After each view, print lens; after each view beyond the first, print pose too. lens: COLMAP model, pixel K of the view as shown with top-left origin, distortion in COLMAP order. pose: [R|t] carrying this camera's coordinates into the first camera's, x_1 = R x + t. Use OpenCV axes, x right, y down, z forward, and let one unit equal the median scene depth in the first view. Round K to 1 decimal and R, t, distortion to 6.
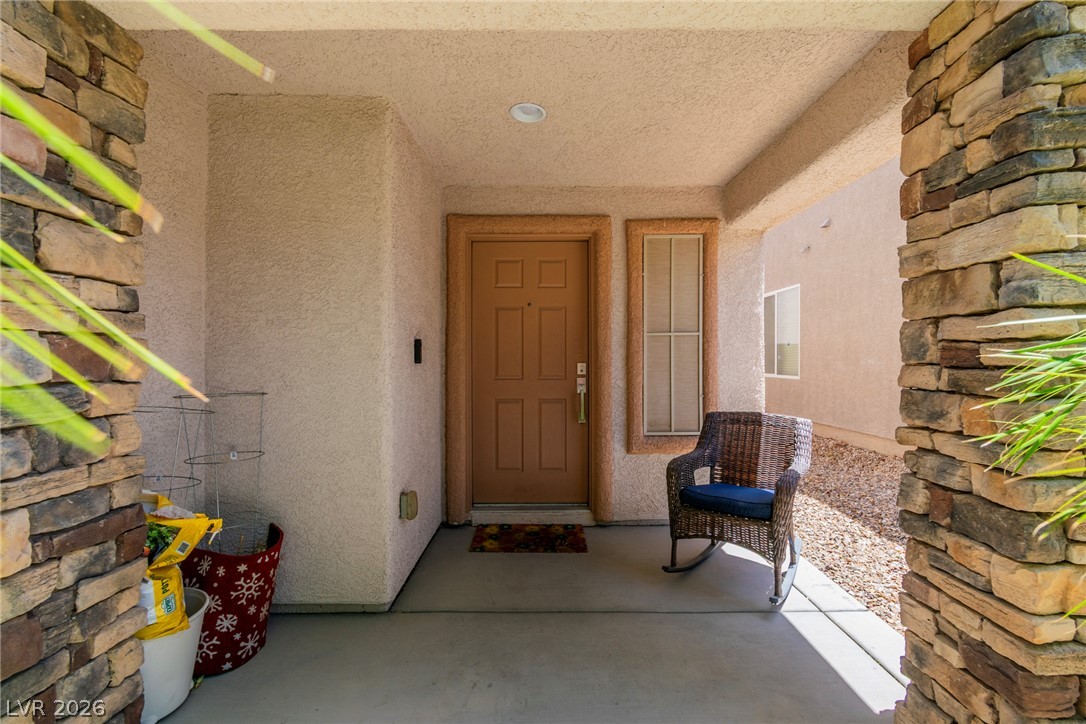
lens RADIAL K [[481.5, 0, 543.1], [0, 481.5, 365.1], [0, 0, 1]] dist [0.002658, -0.001983]
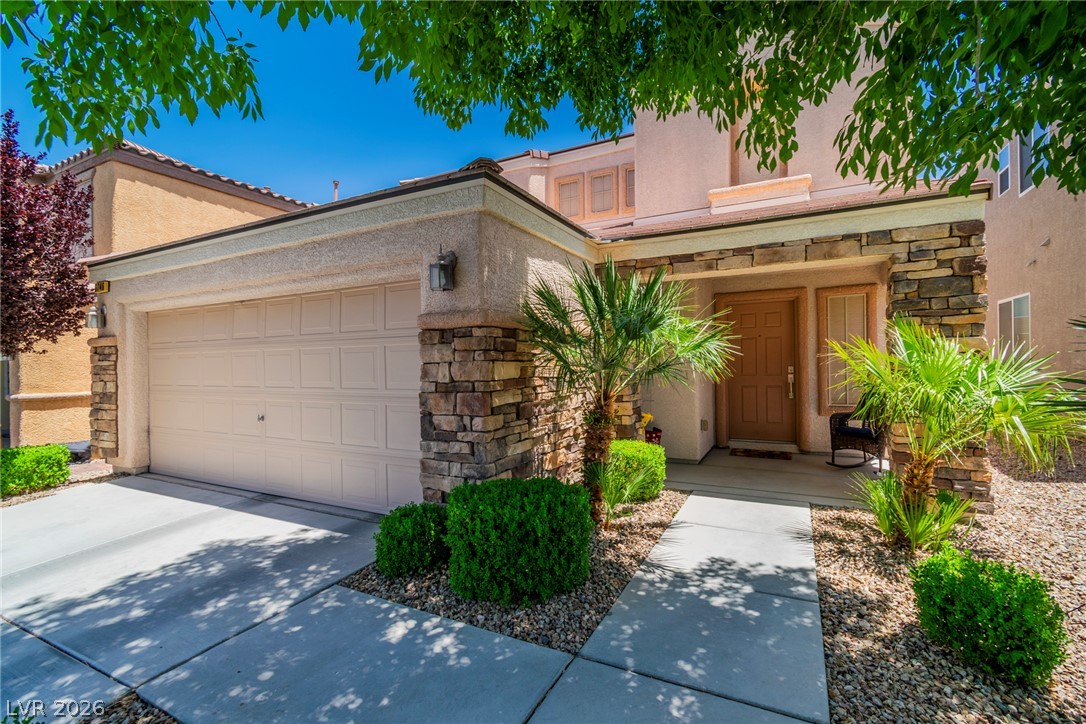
lens RADIAL K [[481.5, 0, 552.3], [0, 481.5, 363.7], [0, 0, 1]] dist [0.002658, -0.001983]
pose [[0.890258, -0.010880, -0.455326, 0.109629], [0.008917, 0.999939, -0.006458, -0.011383], [0.455369, 0.001689, 0.890301, -1.101633]]
